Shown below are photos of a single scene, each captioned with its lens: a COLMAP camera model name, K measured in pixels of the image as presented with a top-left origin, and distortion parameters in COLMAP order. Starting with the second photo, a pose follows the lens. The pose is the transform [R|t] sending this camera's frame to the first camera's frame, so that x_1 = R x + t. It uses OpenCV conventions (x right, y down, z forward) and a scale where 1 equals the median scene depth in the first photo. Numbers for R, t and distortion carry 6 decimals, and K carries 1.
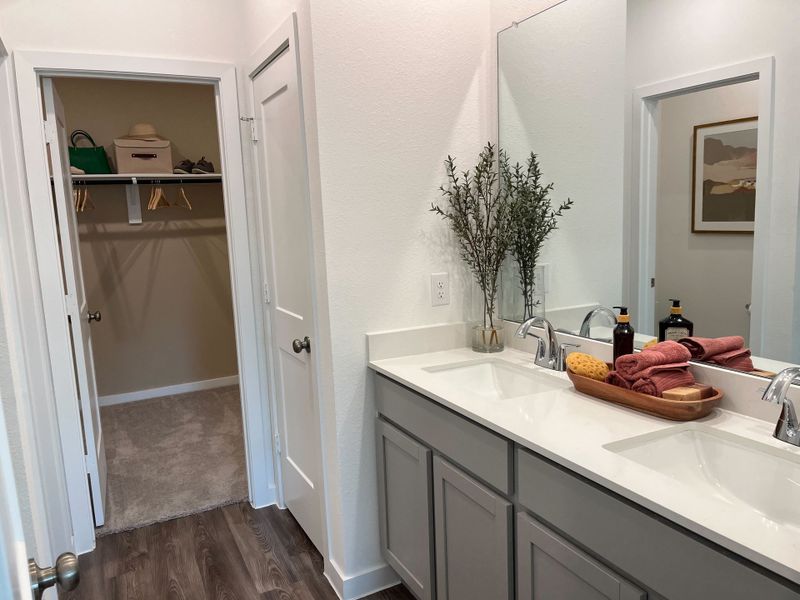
lens RADIAL K [[609.8, 0, 400.0], [0, 609.8, 300.0], [0, 0, 1]] dist [0.071994, -0.092939]
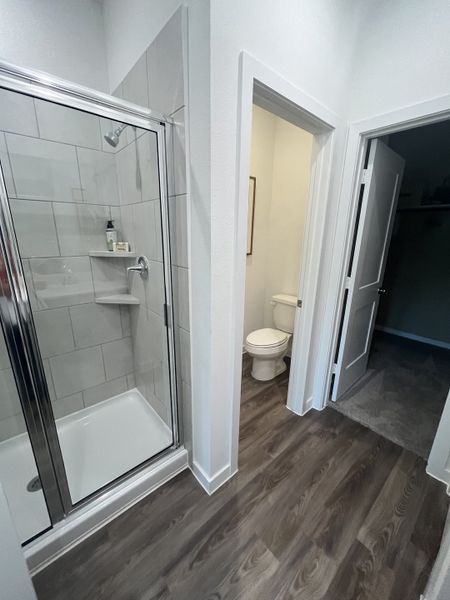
lens RADIAL K [[244.3, 0, 224.8], [0, 244.3, 296.3], [0, 0, 1]] dist [-0.000826, 0.000124]
pose [[0.249399, 0.298786, -0.921155, 0.021609], [-0.165740, 0.950348, 0.263381, -0.090315], [0.954112, 0.086986, 0.286536, 0.540210]]
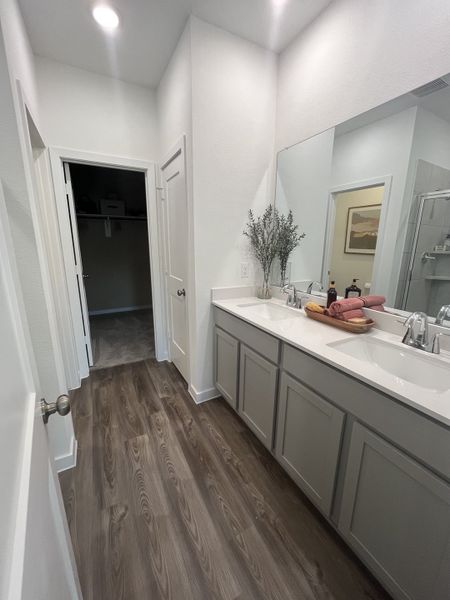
lens RADIAL K [[244.3, 0, 224.8], [0, 244.3, 296.3], [0, 0, 1]] dist [-0.000826, 0.000124]
pose [[0.998374, 0.042973, 0.037439, -0.036206], [-0.045743, 0.996014, 0.076570, 0.012895], [-0.033999, -0.078158, 0.996361, 0.107343]]
